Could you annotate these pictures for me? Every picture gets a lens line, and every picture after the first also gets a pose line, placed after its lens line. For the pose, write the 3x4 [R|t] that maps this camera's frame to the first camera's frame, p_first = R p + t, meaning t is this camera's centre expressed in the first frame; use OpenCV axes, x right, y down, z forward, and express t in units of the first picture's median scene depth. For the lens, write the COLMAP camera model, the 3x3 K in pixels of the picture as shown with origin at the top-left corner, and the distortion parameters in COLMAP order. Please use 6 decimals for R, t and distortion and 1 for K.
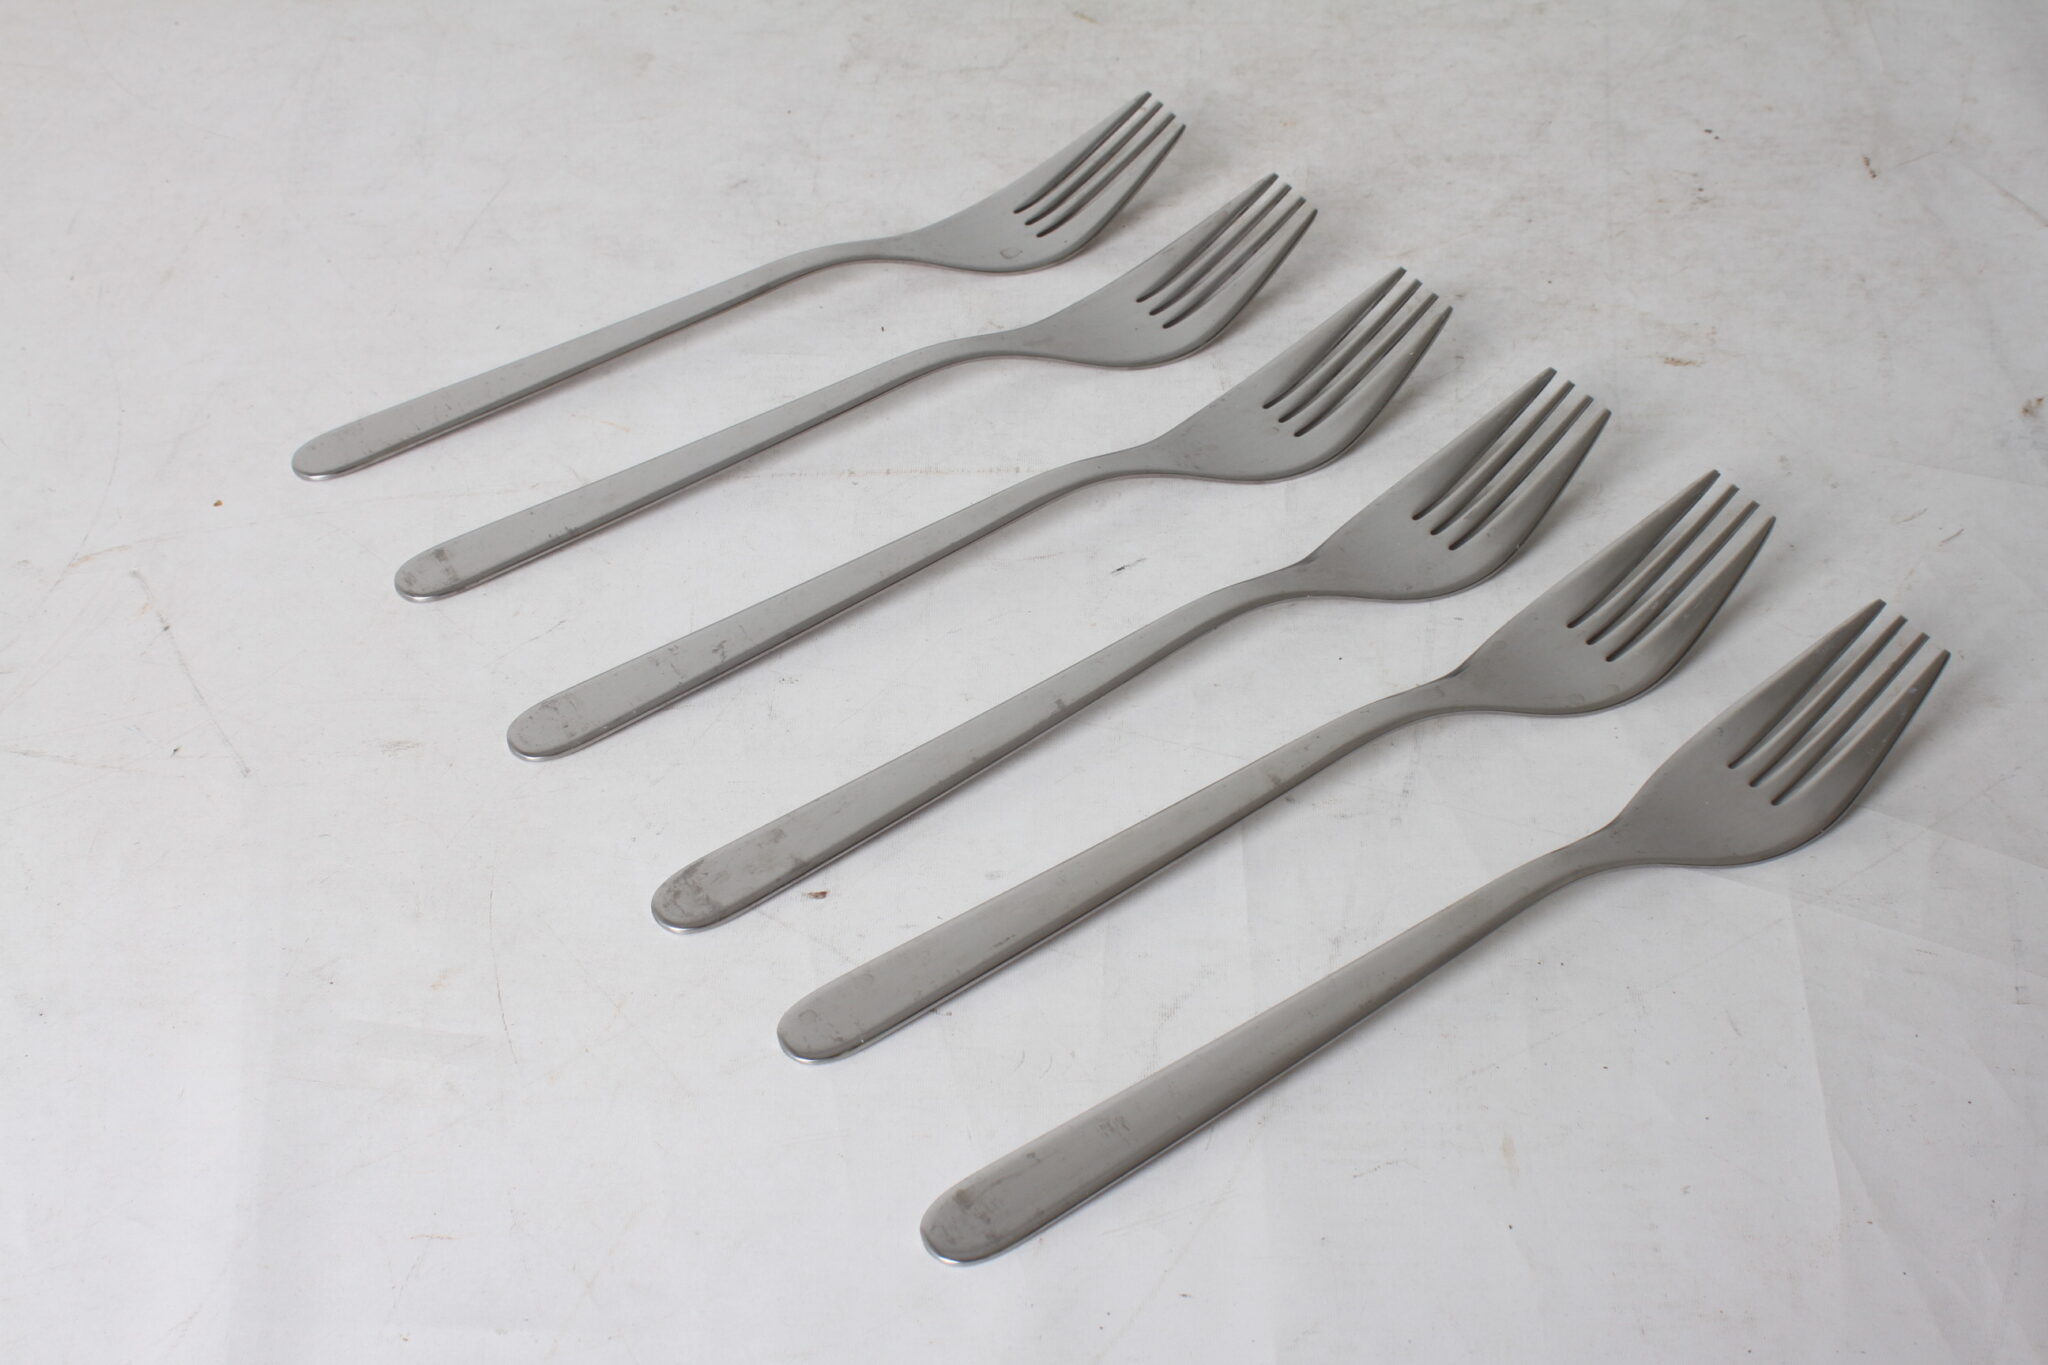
lens RADIAL K [[2588.8, 0, 1016.5], [0, 2588.8, 665.0], [0, 0, 1]] dist [-0.136345, 0.000000]
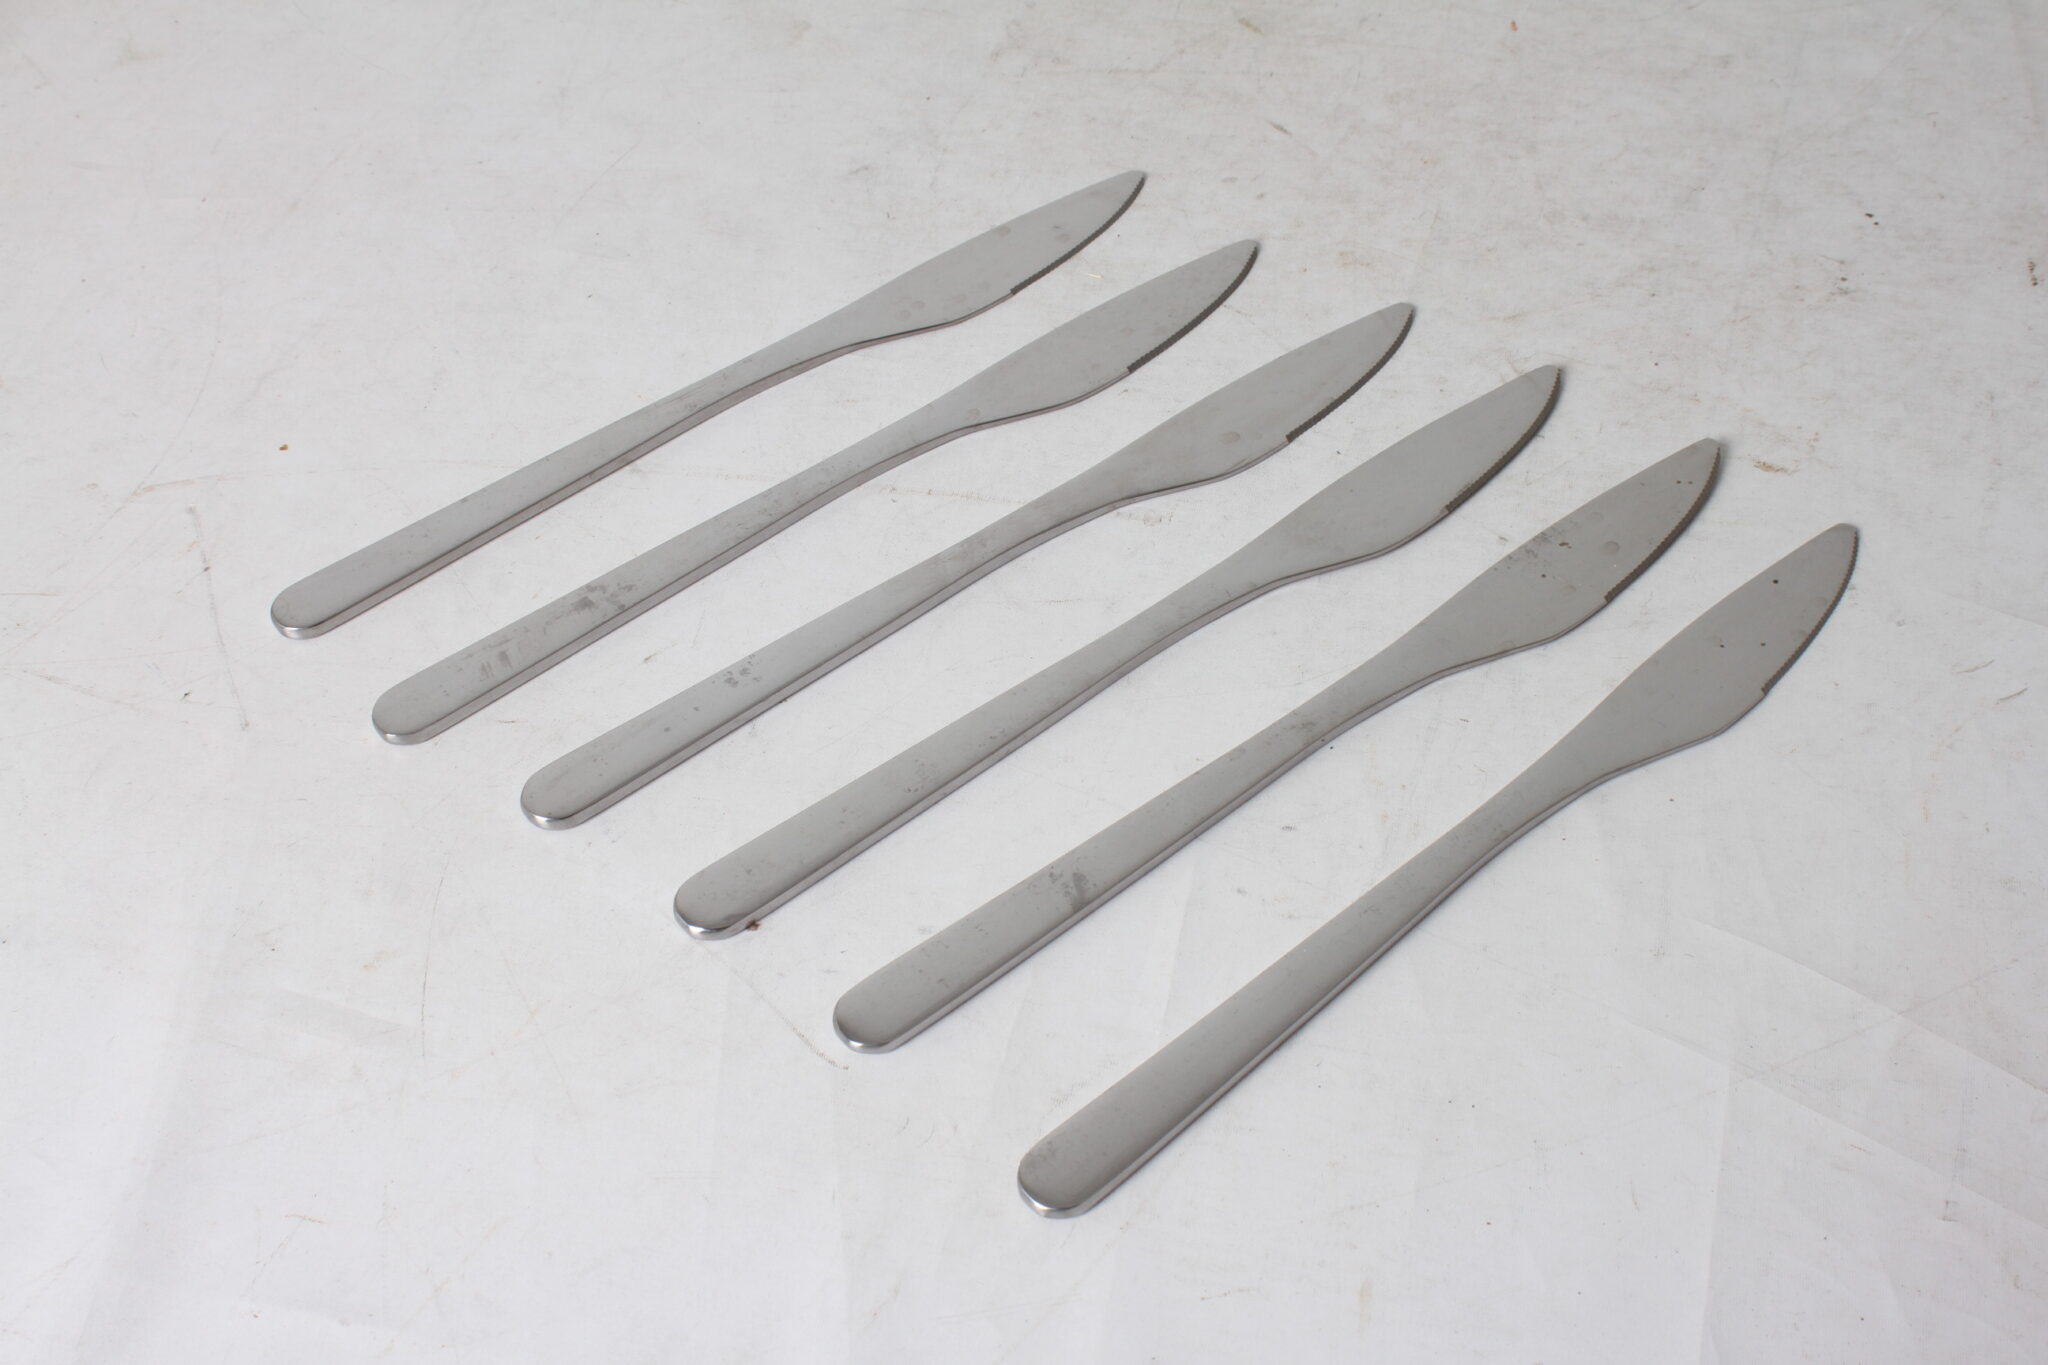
lens RADIAL K [[2588.8, 0, 1024.2], [0, 2588.8, 680.9], [0, 0, 1]] dist [-0.136345, 0.000000]
pose [[0.984350, 0.123753, -0.125463, 0.113540], [-0.117737, 0.991559, 0.054310, -0.057987], [0.131124, -0.038689, 0.990611, 0.018572]]
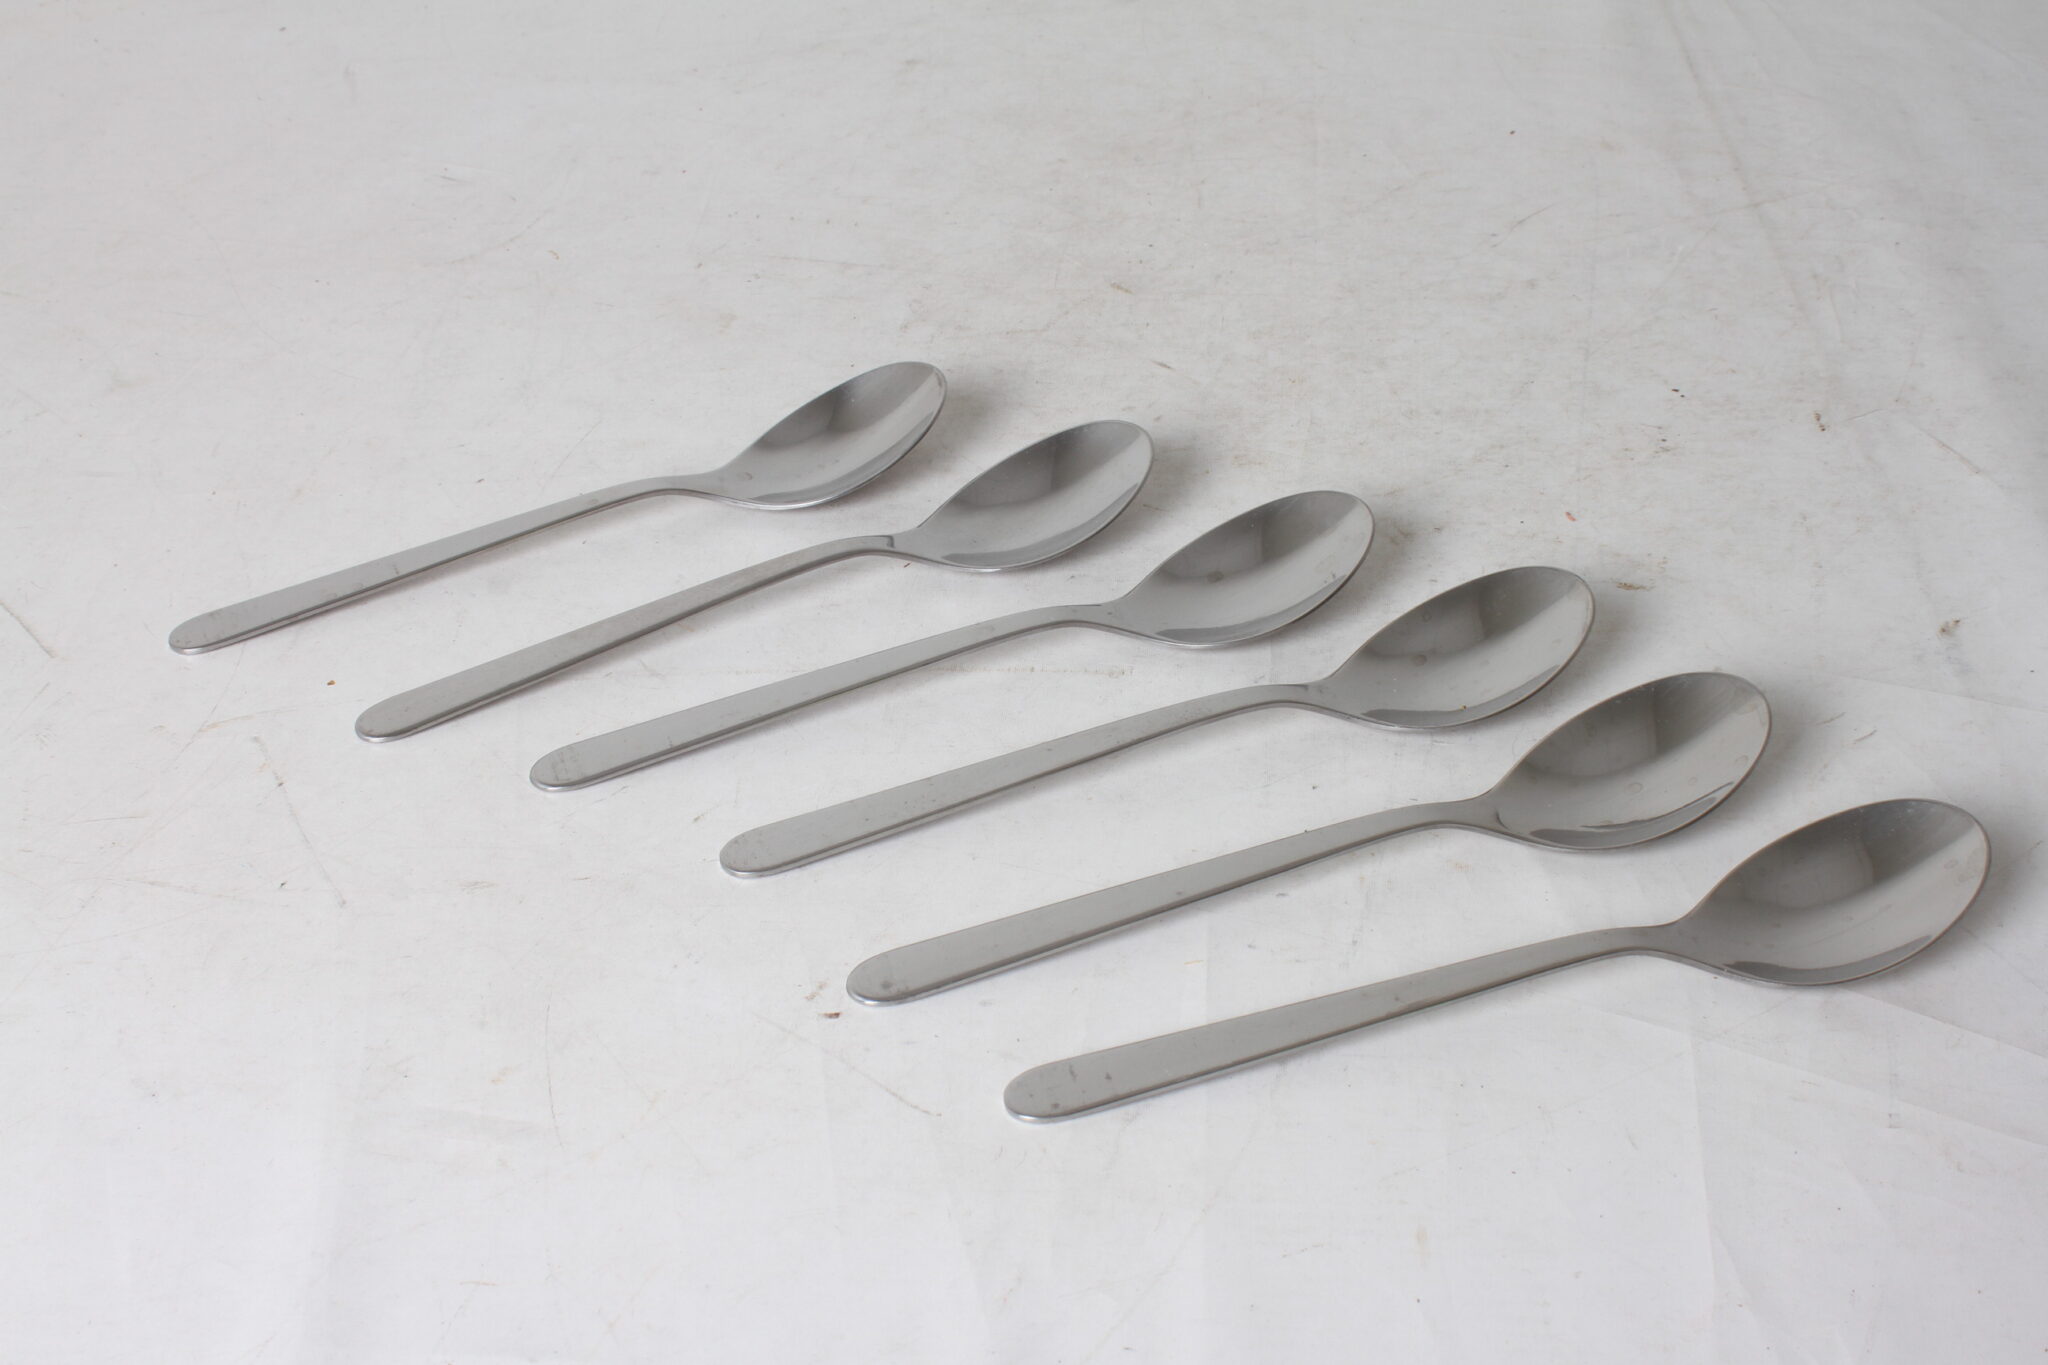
lens RADIAL K [[2588.8, 0, 1016.7], [0, 2588.8, 682.3], [0, 0, 1]] dist [-0.136345, 0.000000]
pose [[0.998715, 0.018830, -0.047049, 0.044486], [-0.024139, 0.993078, -0.114949, 0.057621], [0.044559, 0.115937, 0.992257, -0.116494]]
